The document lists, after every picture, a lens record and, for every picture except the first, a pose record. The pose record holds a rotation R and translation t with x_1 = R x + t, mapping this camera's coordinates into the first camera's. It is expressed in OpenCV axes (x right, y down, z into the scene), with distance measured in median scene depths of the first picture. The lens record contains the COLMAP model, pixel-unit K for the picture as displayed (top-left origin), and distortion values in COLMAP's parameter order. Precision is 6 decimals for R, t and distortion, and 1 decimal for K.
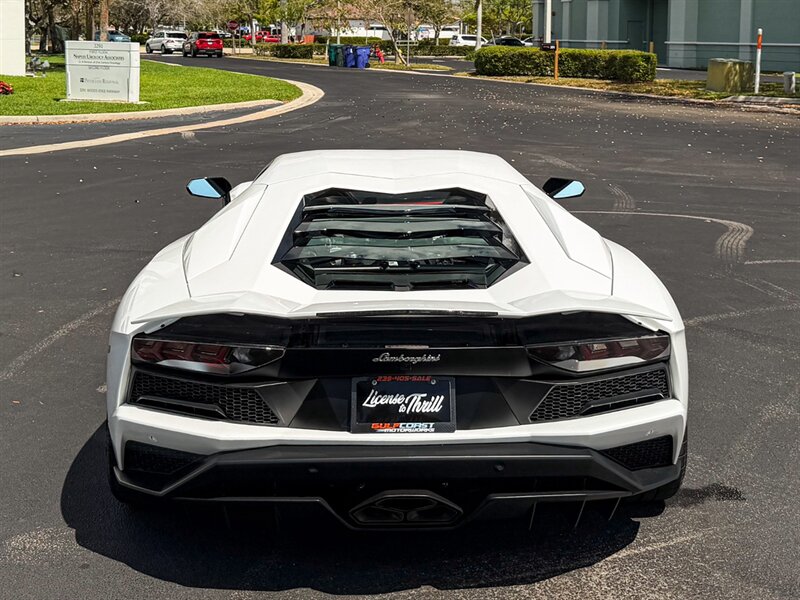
lens RADIAL K [[1092.3, 0, 379.4], [0, 1092.3, 147.9], [0, 0, 1]] dist [0.188115, -0.515209]
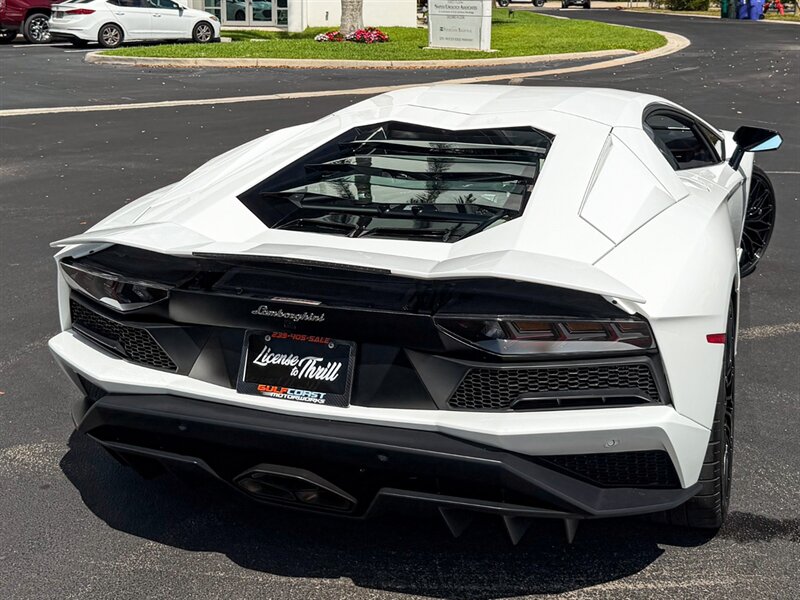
lens RADIAL K [[1035.4, 0, 397.6], [0, 1035.4, 207.8], [0, 0, 1]] dist [0.183985, -0.342020]
pose [[0.932845, 0.073128, -0.352778, 0.364078], [-0.037244, 0.993511, 0.107462, 0.024056], [0.358347, -0.087106, 0.929516, 0.300597]]
